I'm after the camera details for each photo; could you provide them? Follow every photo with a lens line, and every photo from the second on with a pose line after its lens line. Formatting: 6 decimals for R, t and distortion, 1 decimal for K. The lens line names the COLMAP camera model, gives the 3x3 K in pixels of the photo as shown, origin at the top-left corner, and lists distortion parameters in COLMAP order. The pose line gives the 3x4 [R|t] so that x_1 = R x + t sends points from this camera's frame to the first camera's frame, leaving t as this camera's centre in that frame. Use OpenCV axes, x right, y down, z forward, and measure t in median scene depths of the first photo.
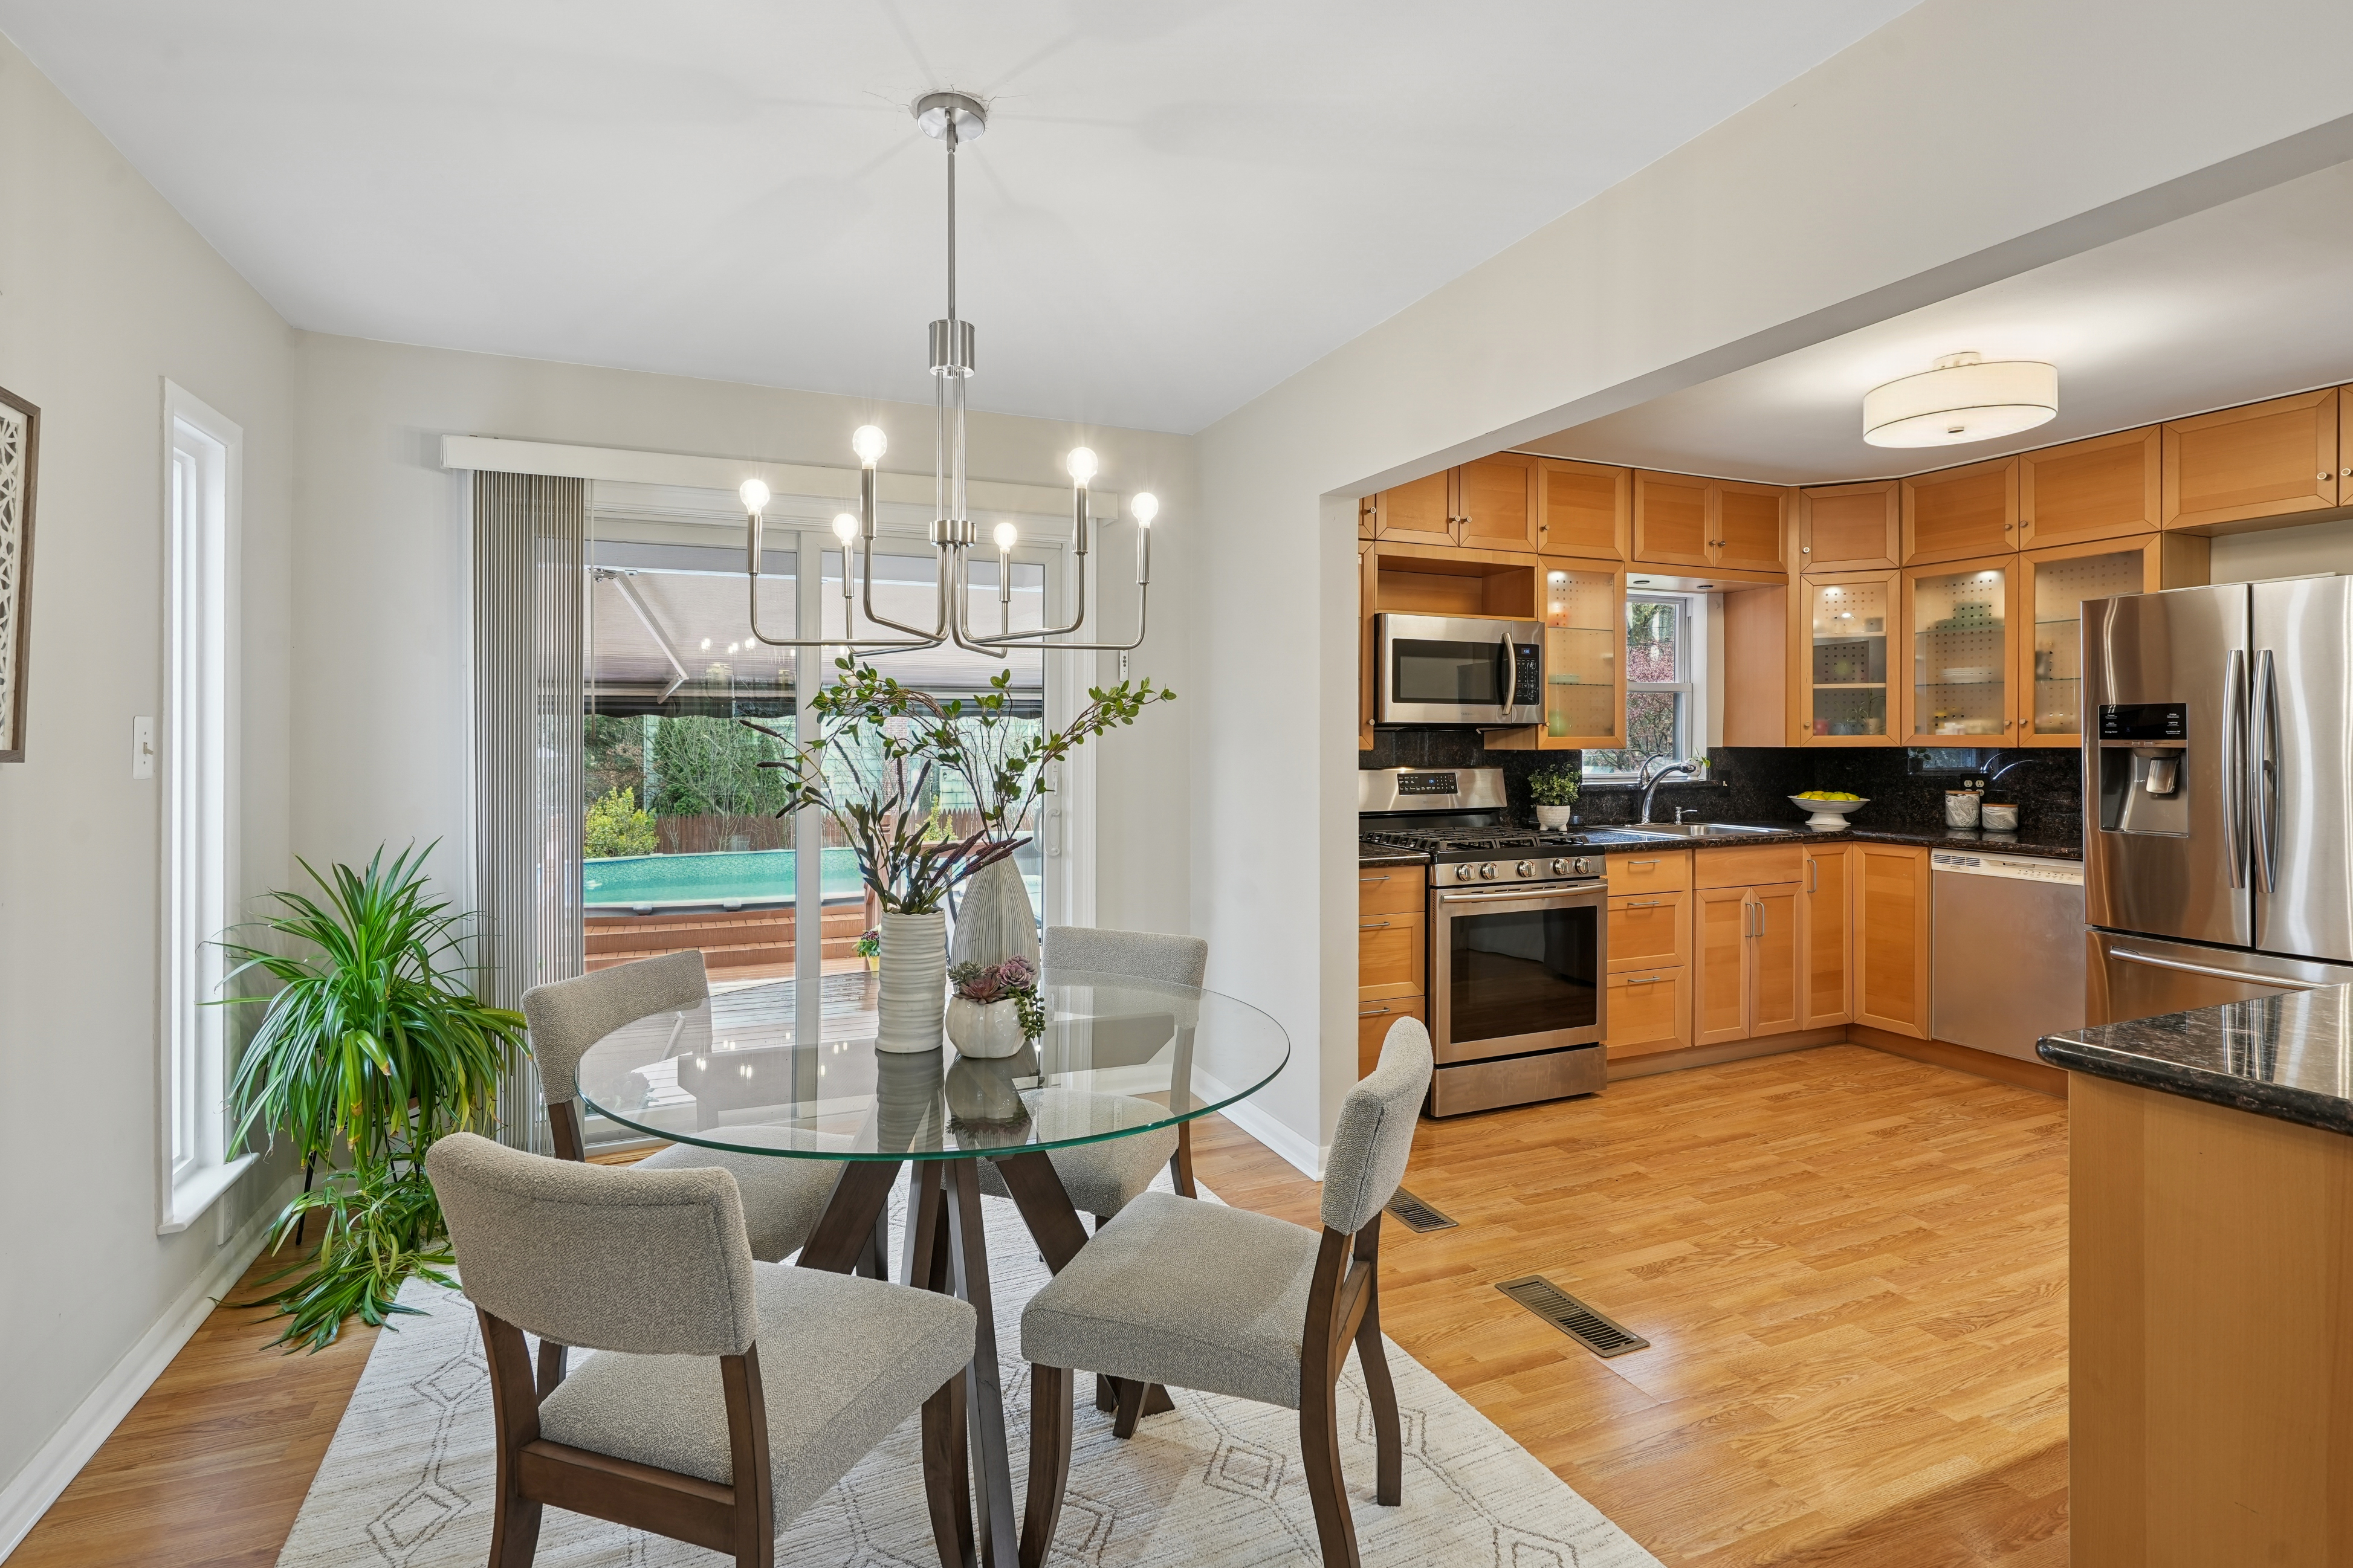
lens RADIAL K [[1075.0, 0, 1186.6], [0, 1075.0, 749.7], [0, 0, 1]] dist [0.000522, 0.000433]
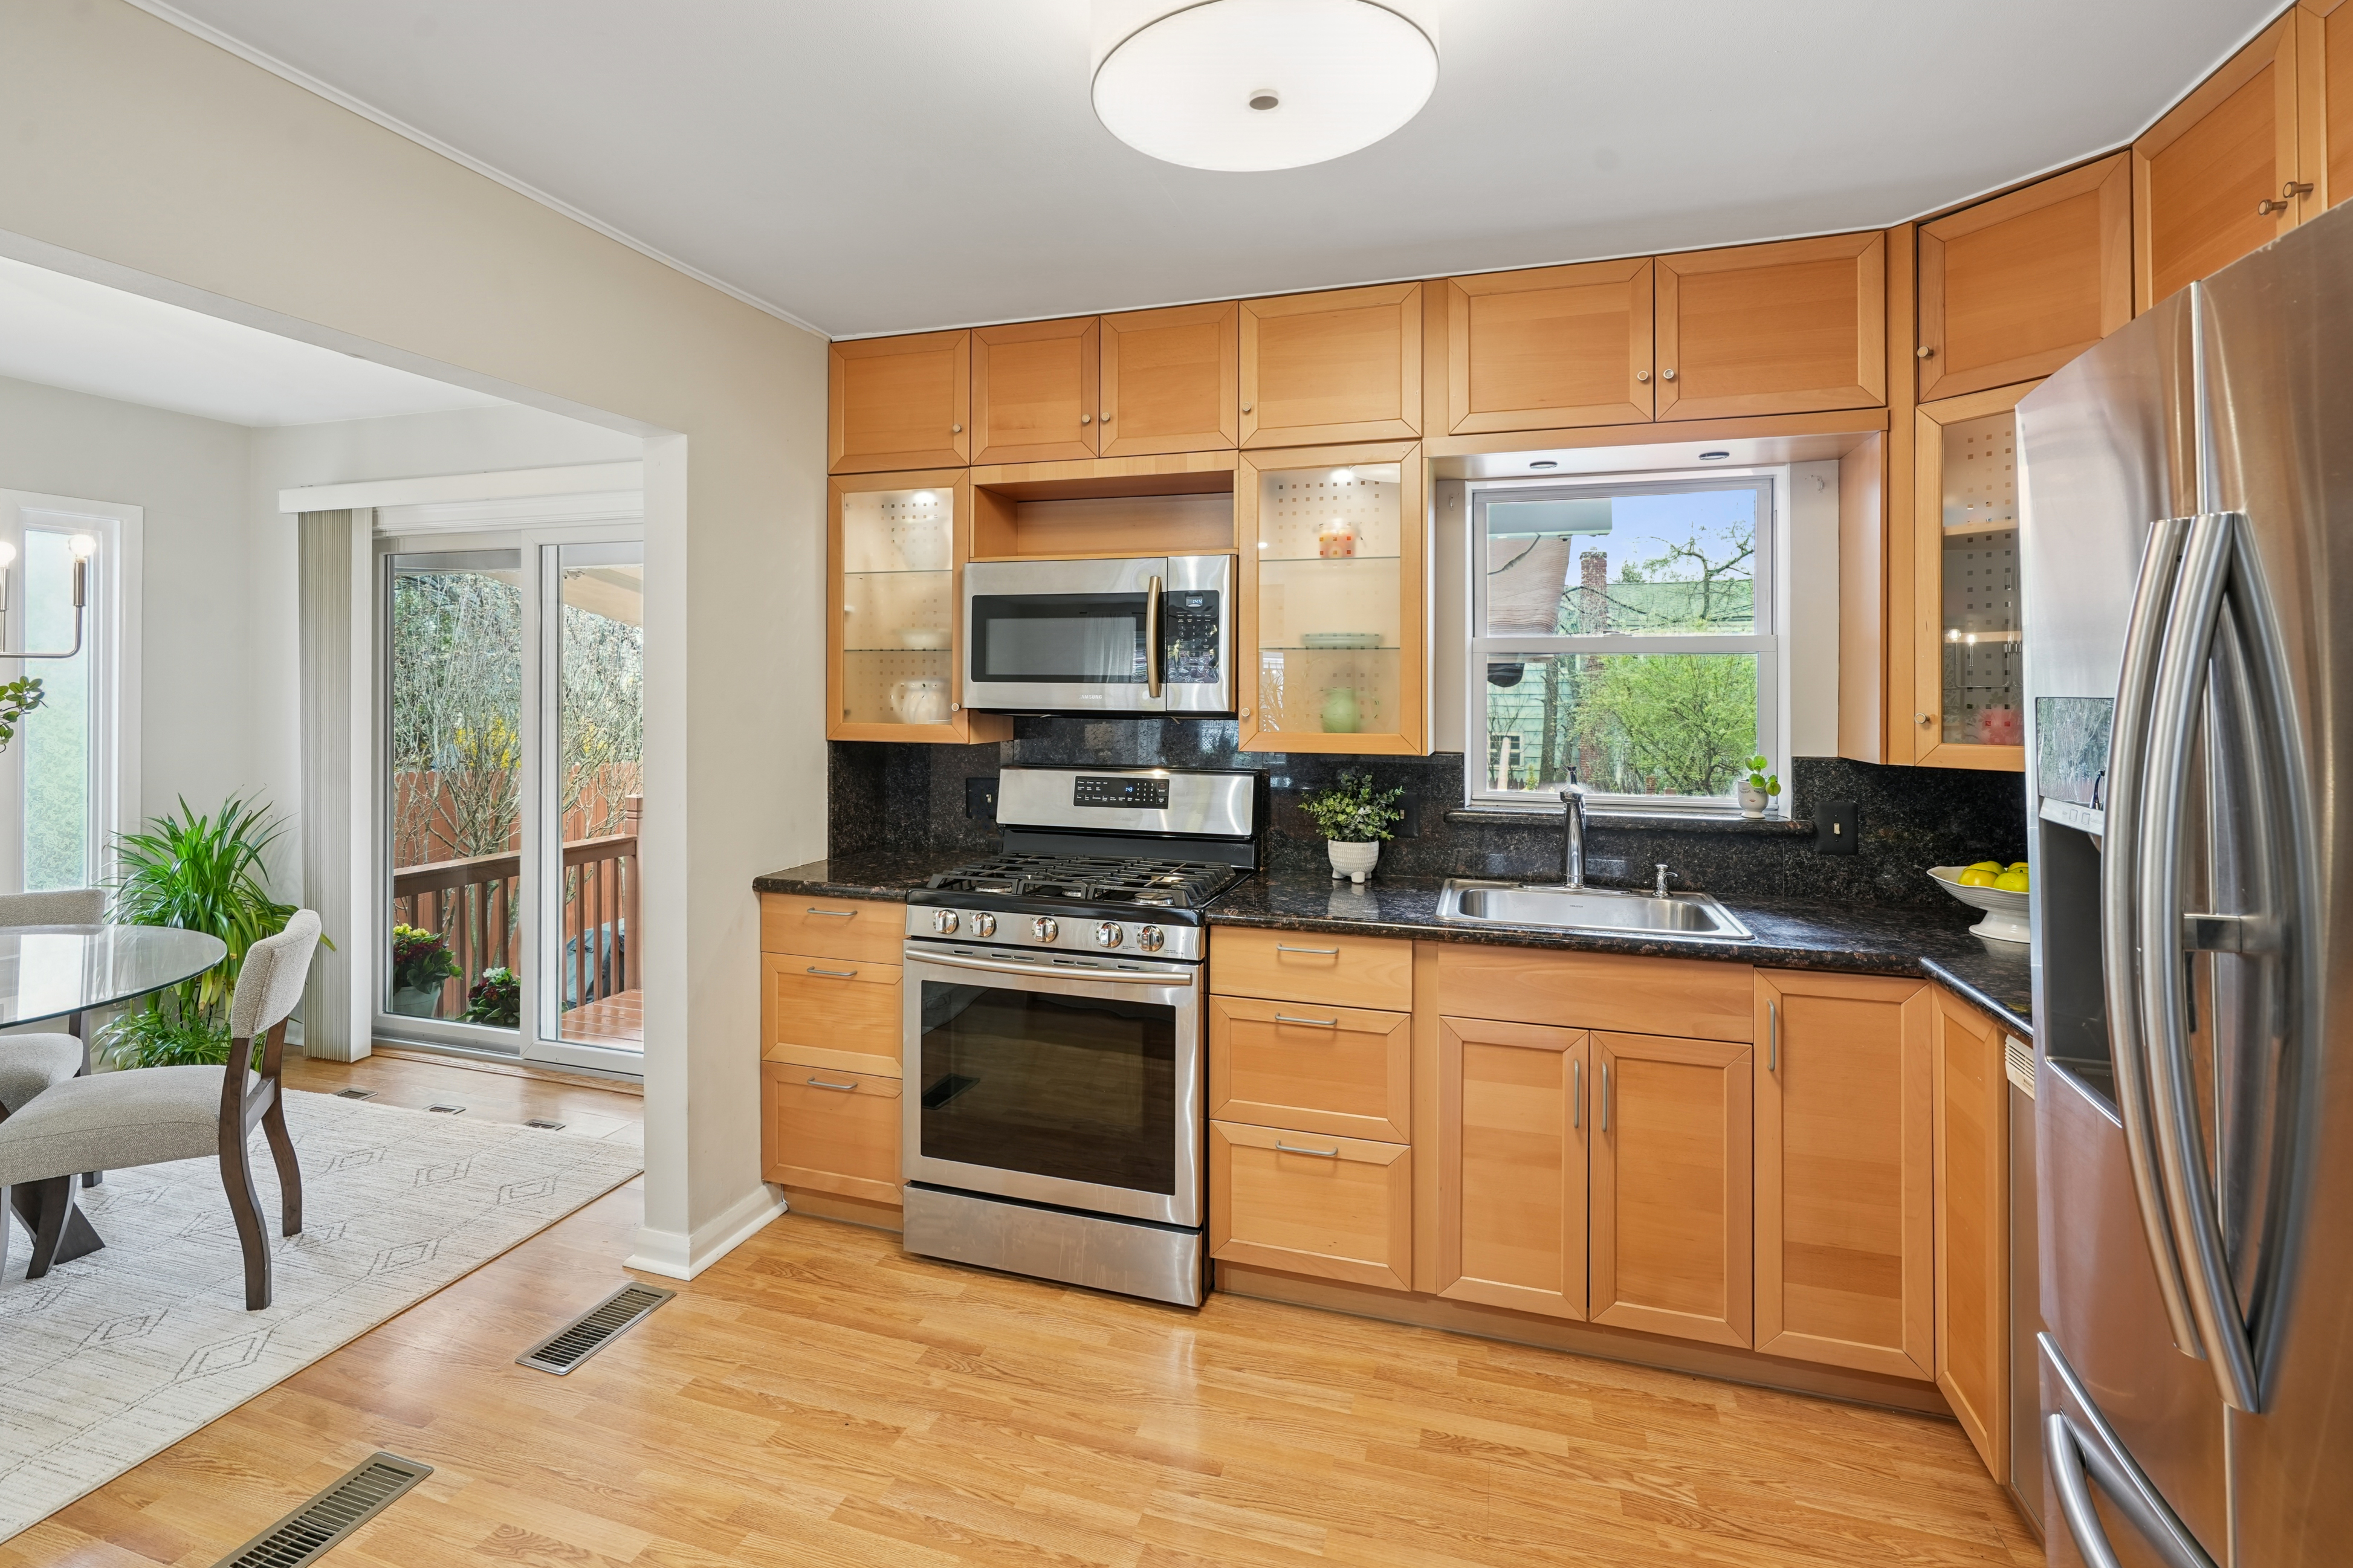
lens RADIAL K [[1139.4, 0, 1114.2], [0, 1139.4, 691.1], [0, 0, 1]] dist [0.000615, 0.000205]
pose [[0.743571, 0.008888, -0.668598, 0.725744], [-0.013518, 0.999907, -0.001741, -0.034150], [0.668521, 0.010333, 0.743622, 0.435909]]
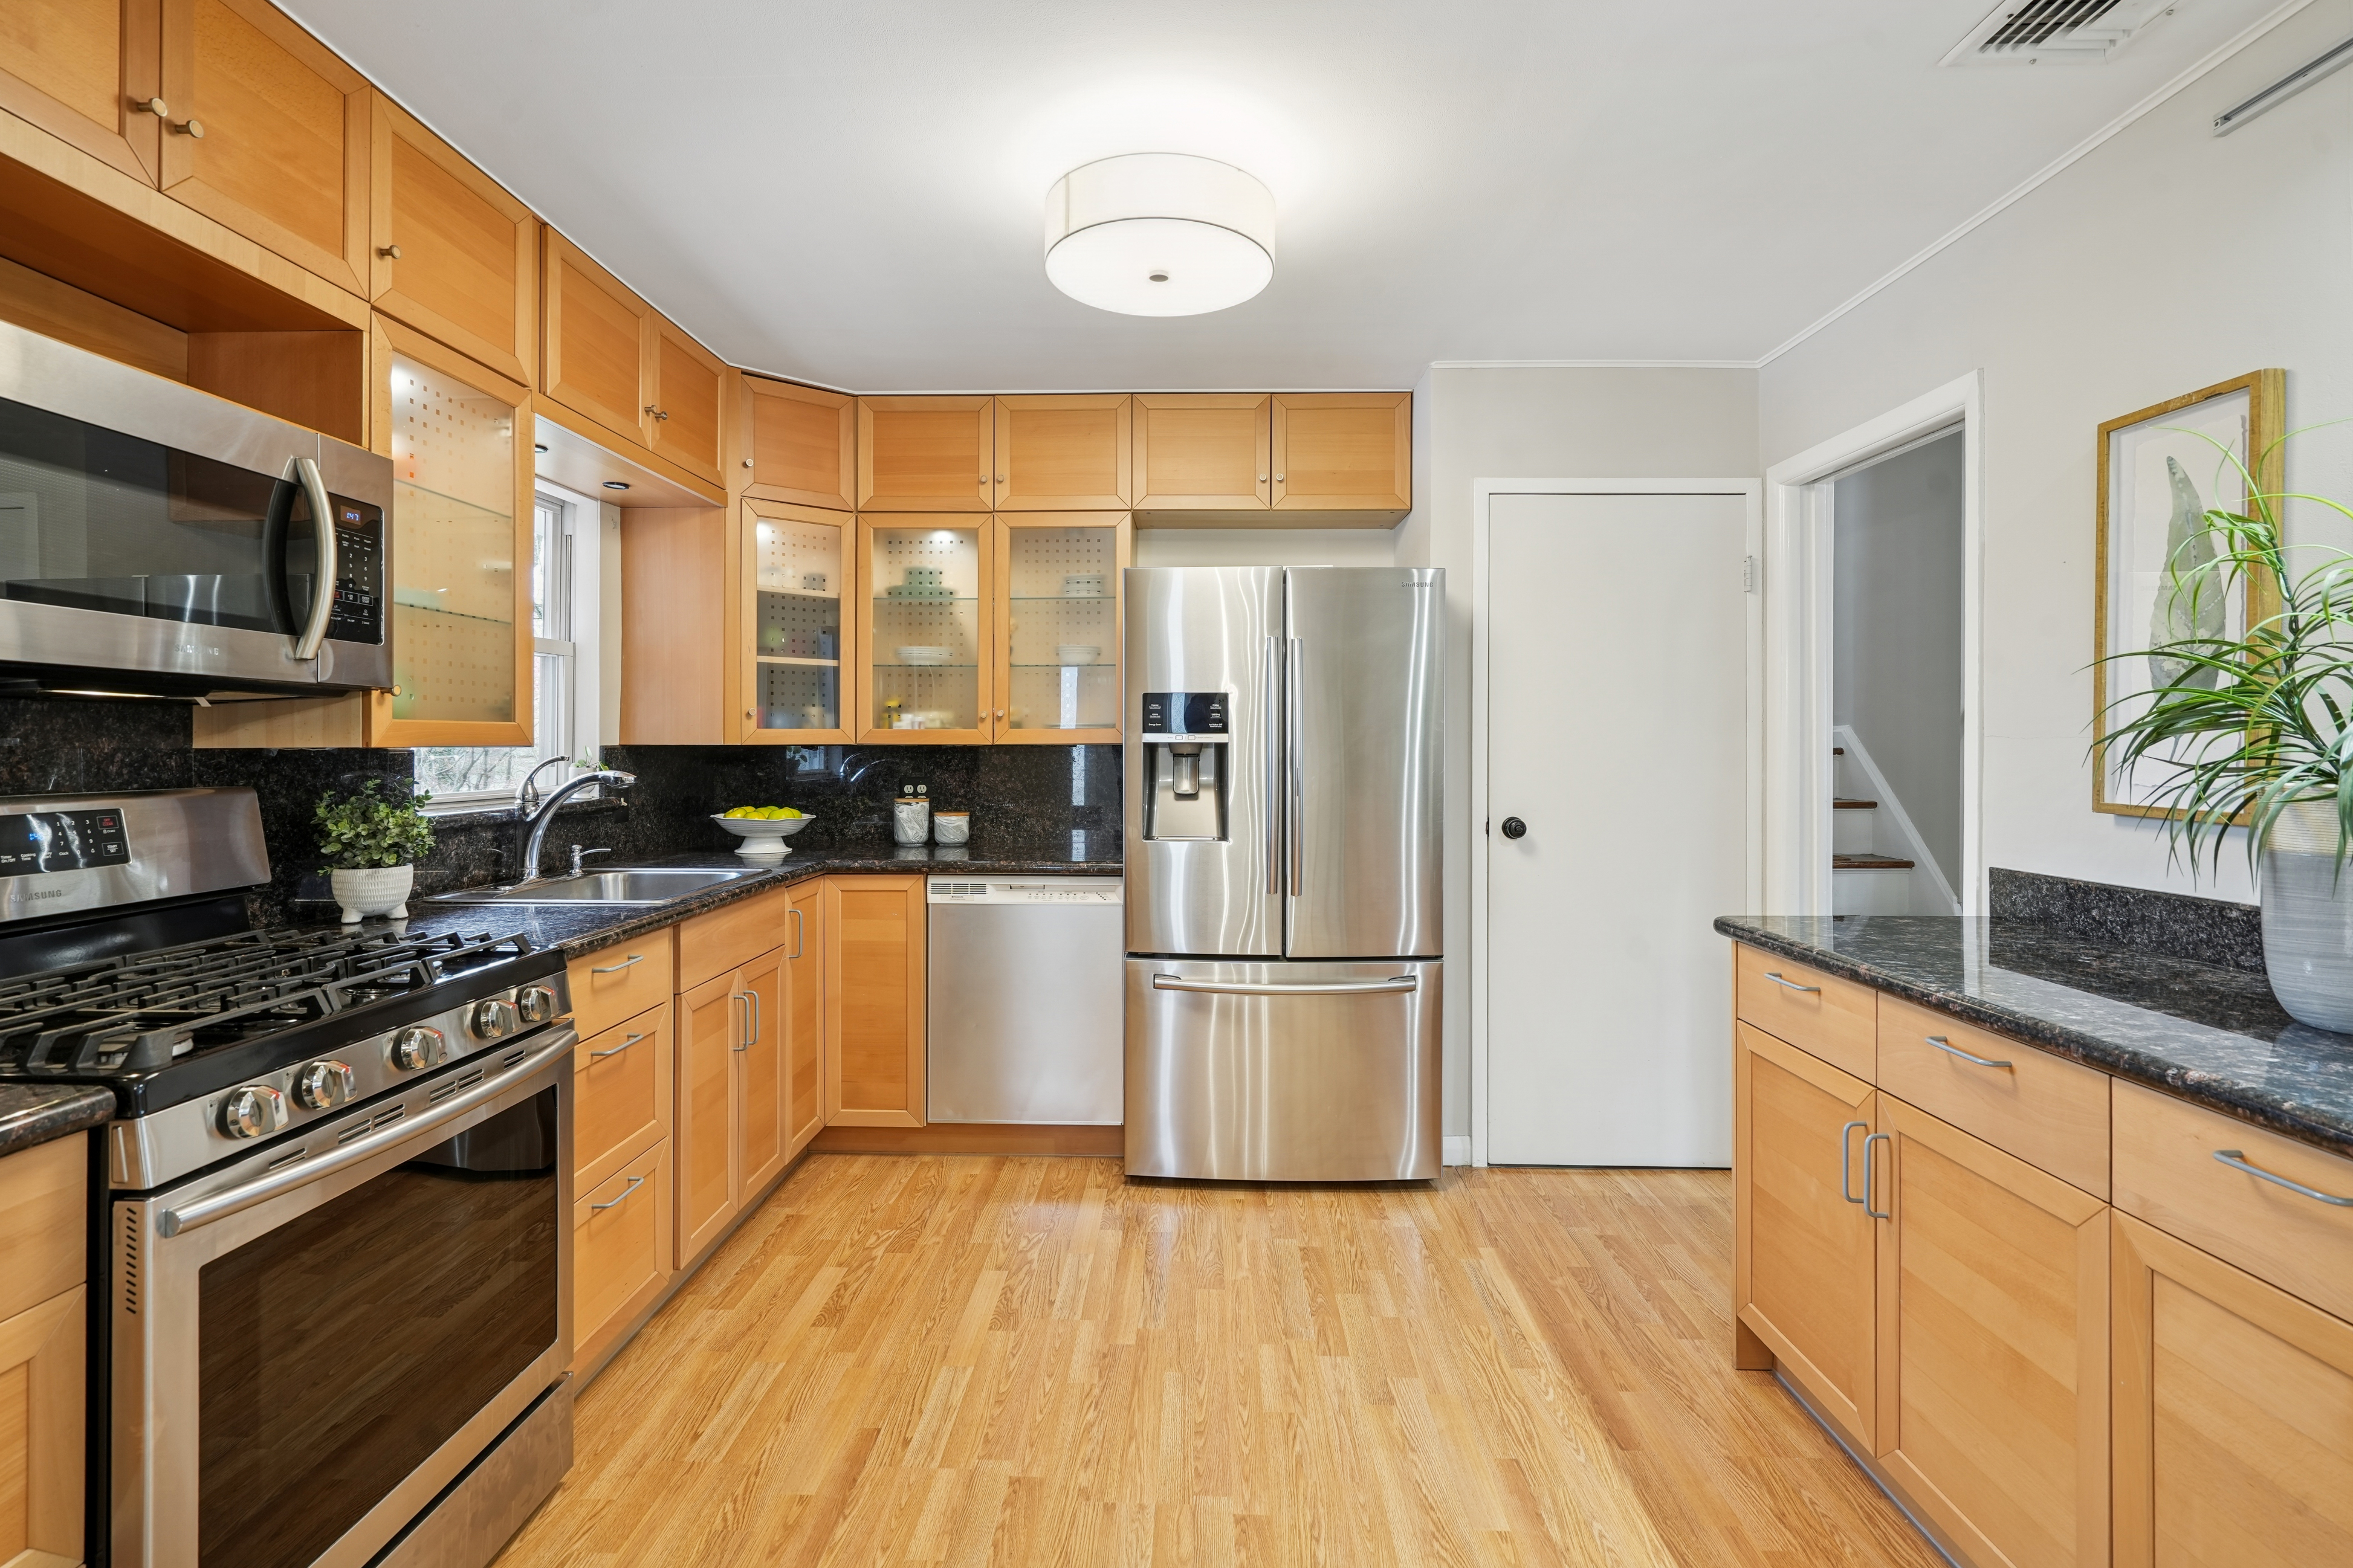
lens RADIAL K [[1081.0, 0, 1155.7], [0, 1081.0, 743.7], [0, 0, 1]] dist [-0.003896, 0.000146]
pose [[0.438907, 0.002337, 0.898529, 0.070167], [0.006143, 0.999965, -0.005601, 0.002722], [-0.898511, 0.007978, 0.438878, 0.512471]]
